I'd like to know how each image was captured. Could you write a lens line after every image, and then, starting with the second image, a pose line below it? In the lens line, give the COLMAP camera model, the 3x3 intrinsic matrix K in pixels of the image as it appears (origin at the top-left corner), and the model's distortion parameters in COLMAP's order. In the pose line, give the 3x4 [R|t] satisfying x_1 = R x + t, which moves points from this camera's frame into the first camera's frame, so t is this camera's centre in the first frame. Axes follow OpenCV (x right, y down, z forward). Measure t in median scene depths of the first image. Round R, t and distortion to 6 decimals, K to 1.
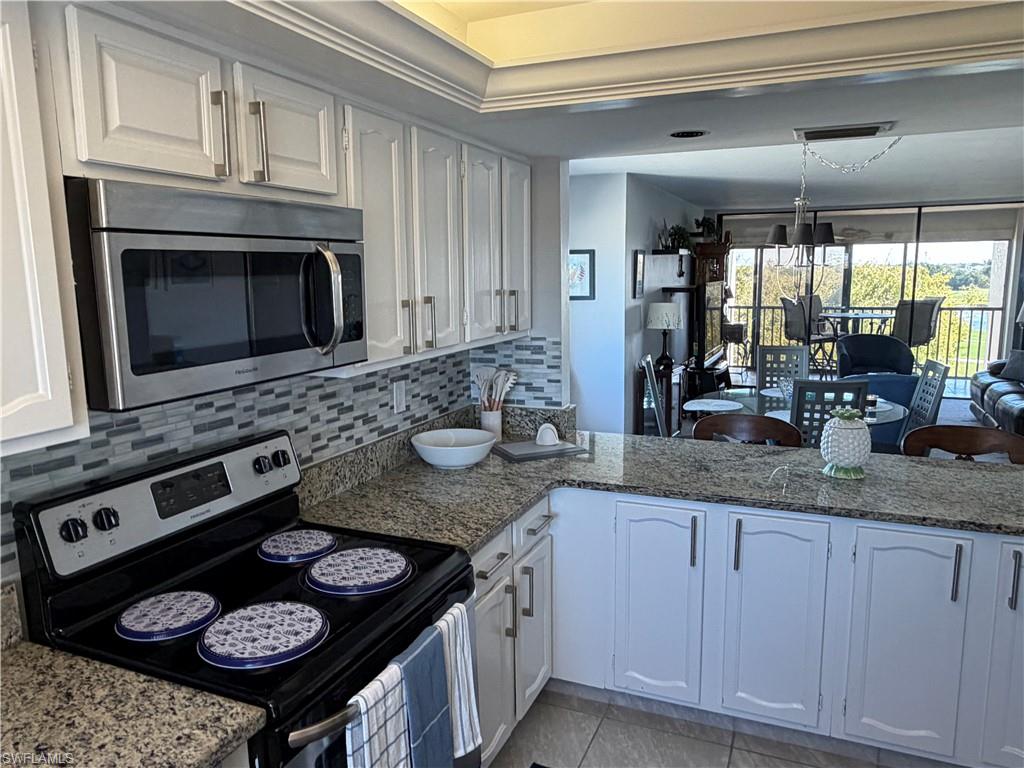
lens RADIAL K [[706.6, 0, 507.0], [0, 706.6, 379.6], [0, 0, 1]] dist [0.002823, -0.006993]
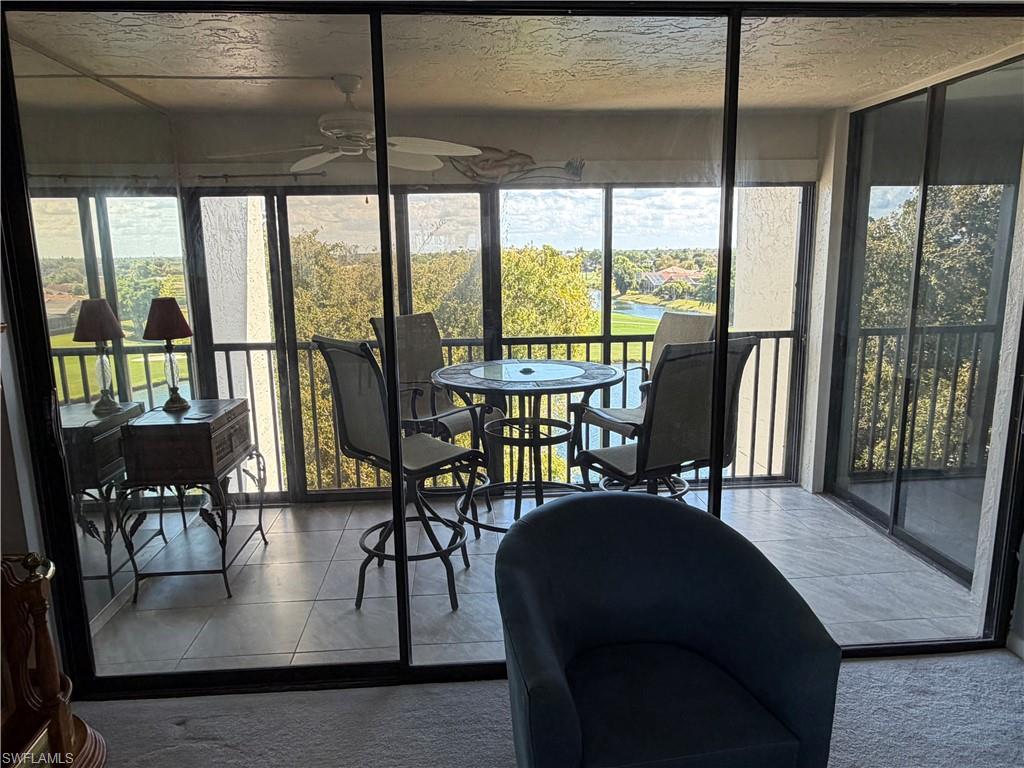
lens RADIAL K [[706.6, 0, 511.4], [0, 706.6, 389.6], [0, 0, 1]] dist [0.002823, -0.006993]
pose [[0.883588, -0.084816, 0.460519, 1.245540], [0.070351, 0.996342, 0.048520, -0.391483], [-0.462950, -0.010474, 0.886323, 2.642888]]
